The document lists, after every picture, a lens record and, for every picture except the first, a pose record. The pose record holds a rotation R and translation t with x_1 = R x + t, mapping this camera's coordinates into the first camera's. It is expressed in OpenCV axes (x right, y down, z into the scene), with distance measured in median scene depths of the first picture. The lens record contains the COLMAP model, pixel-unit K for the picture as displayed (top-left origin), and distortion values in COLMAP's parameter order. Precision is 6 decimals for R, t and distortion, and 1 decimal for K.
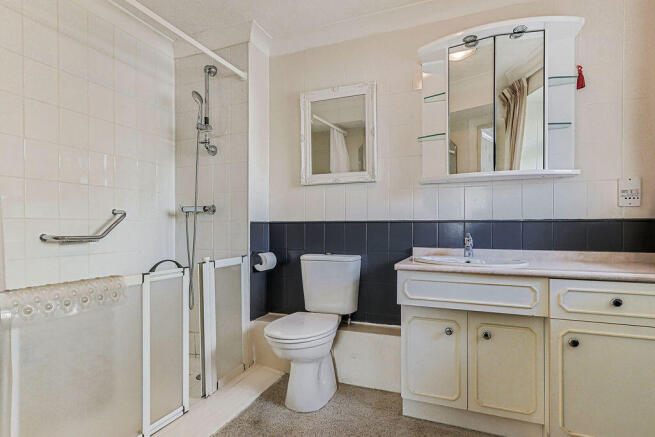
lens RADIAL K [[341.9, 0, 327.5], [0, 341.9, 218.5], [0, 0, 1]] dist [-0.015140, 0.000452]
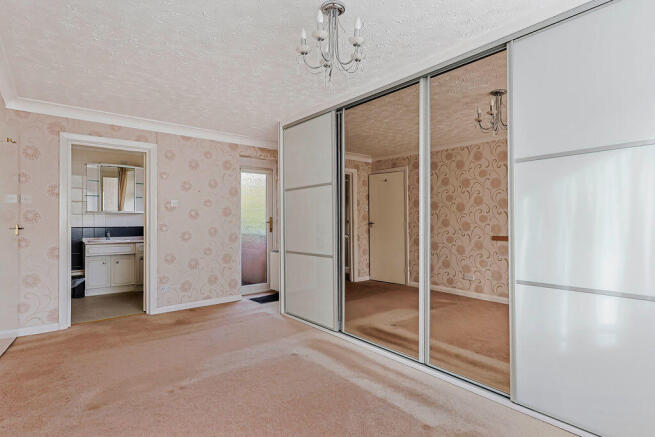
lens RADIAL K [[341.9, 0, 327.5], [0, 341.9, 218.5], [0, 0, 1]] dist [-0.015140, 0.000452]
pose [[0.474376, 0.004079, 0.880313, -0.950446], [-0.000420, 0.999990, -0.004407, -0.033219], [-0.880322, 0.001721, 0.474373, -1.522043]]
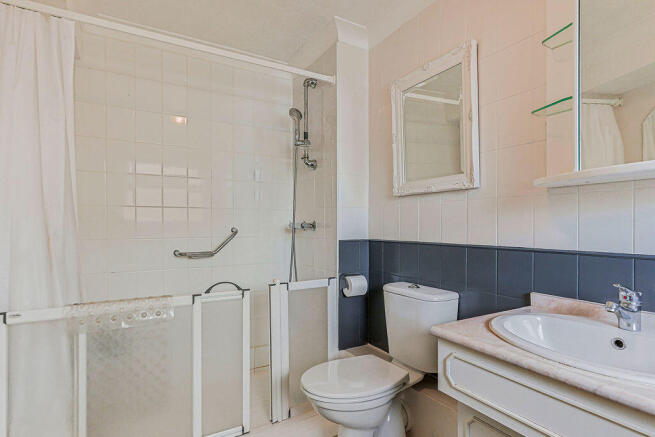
lens RADIAL K [[341.9, 0, 327.5], [0, 341.9, 218.5], [0, 0, 1]] dist [-0.015140, 0.000452]
pose [[0.790353, -0.012383, -0.612527, 0.308234], [0.016693, 0.999860, 0.001325, -0.050594], [0.612424, -0.011272, 0.790449, 0.271070]]
